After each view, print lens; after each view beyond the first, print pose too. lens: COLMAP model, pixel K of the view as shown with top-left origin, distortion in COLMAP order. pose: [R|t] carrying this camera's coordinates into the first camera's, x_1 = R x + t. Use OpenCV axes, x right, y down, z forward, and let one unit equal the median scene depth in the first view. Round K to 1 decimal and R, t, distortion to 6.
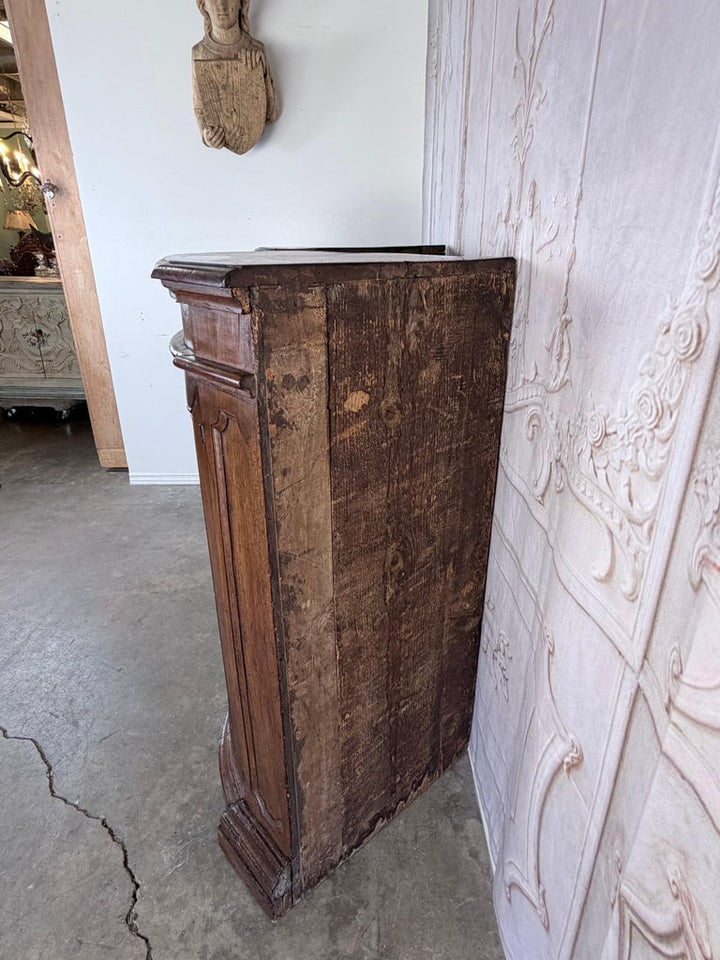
lens RADIAL K [[548.0, 0, 362.6], [0, 548.0, 474.4], [0, 0, 1]] dist [-0.001618, 0.001177]
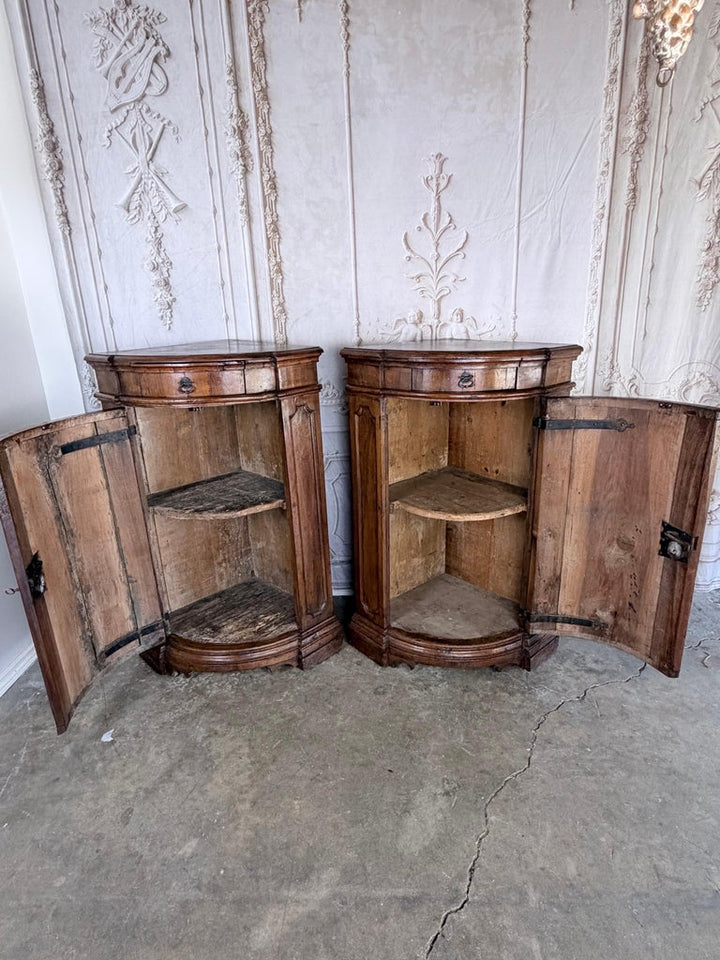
lens RADIAL K [[548.0, 0, 364.7], [0, 548.0, 474.8], [0, 0, 1]] dist [-0.001618, 0.001177]
pose [[0.008748, -0.307228, 0.951596, -2.861254], [0.410091, 0.869027, 0.276800, -0.921576], [-0.912003, 0.387819, 0.133594, 1.672269]]
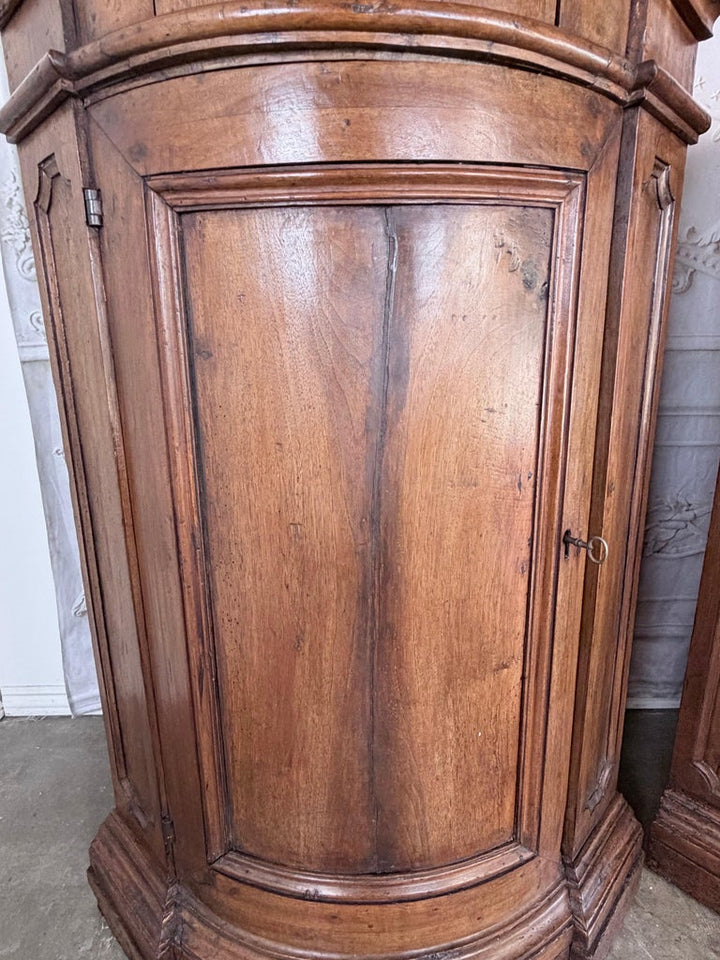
lens RADIAL K [[548.0, 0, 366.8], [0, 548.0, 471.6], [0, 0, 1]] dist [-0.001618, 0.001177]
pose [[-0.012427, -0.228611, 0.973439, -1.144505], [0.385957, 0.896974, 0.215580, -0.539421], [-0.922433, 0.378384, 0.077087, 2.700406]]
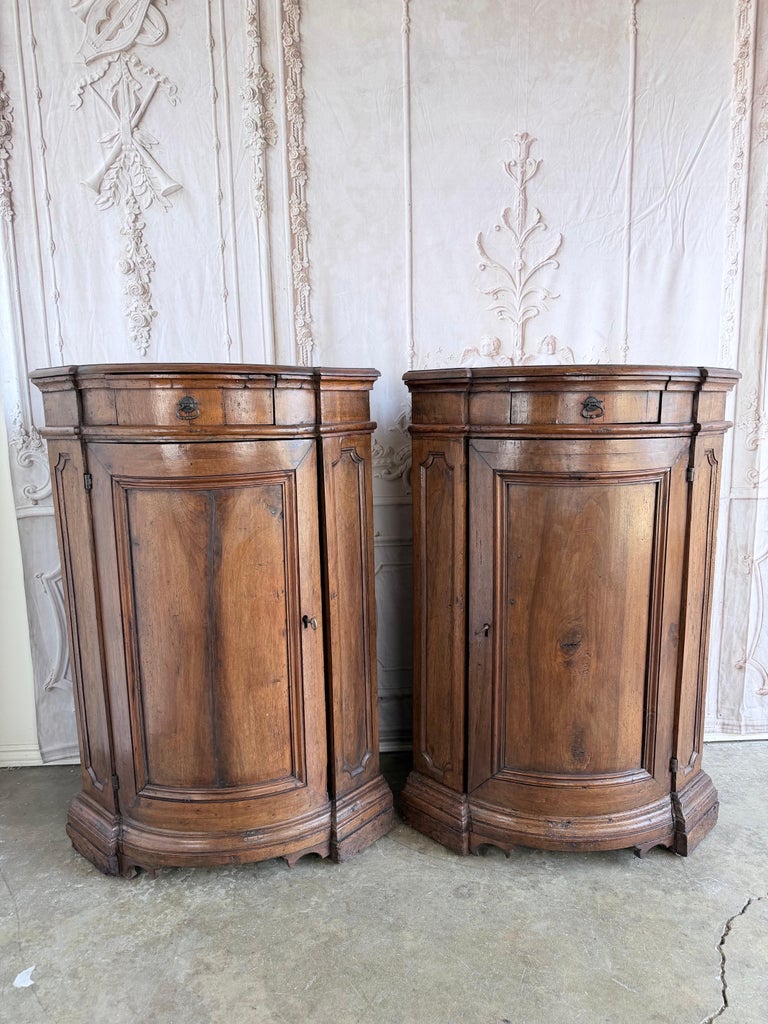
lens RADIAL K [[722.3, 0, 386.5], [0, 722.3, 514.6], [0, 0, 1]] dist [0.024418, -0.034429]
pose [[-0.050455, -0.156389, 0.986406, -2.657631], [0.393722, 0.904562, 0.163552, -0.749299], [-0.917844, 0.396622, 0.015934, 2.106006]]
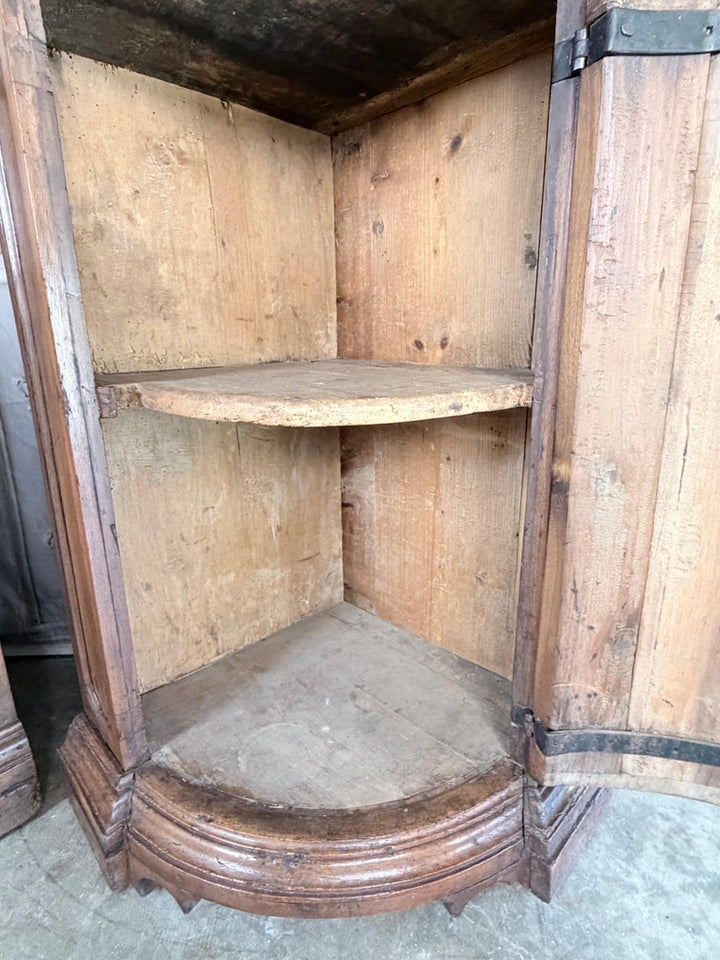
lens RADIAL K [[519.3, 0, 363.0], [0, 519.3, 469.5], [0, 0, 1]] dist [0.000199, -0.000713]
pose [[-0.038139, -0.246453, 0.968404, -1.110470], [0.401800, 0.883533, 0.240679, 0.114821], [-0.914933, 0.398284, 0.065328, 1.601527]]
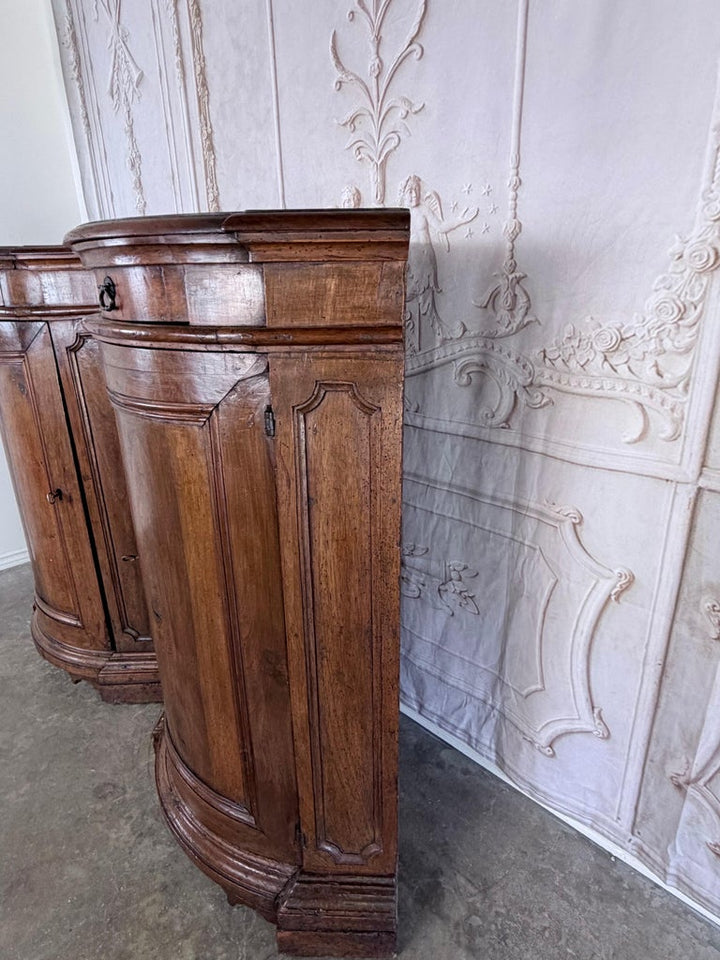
lens RADIAL K [[548.0, 0, 362.1], [0, 548.0, 472.8], [0, 0, 1]] dist [-0.001618, 0.001177]
pose [[0.704911, -0.240671, 0.667216, -0.902084], [0.286731, 0.957077, 0.042296, 0.004913], [-0.648757, 0.161497, 0.743662, 0.350154]]
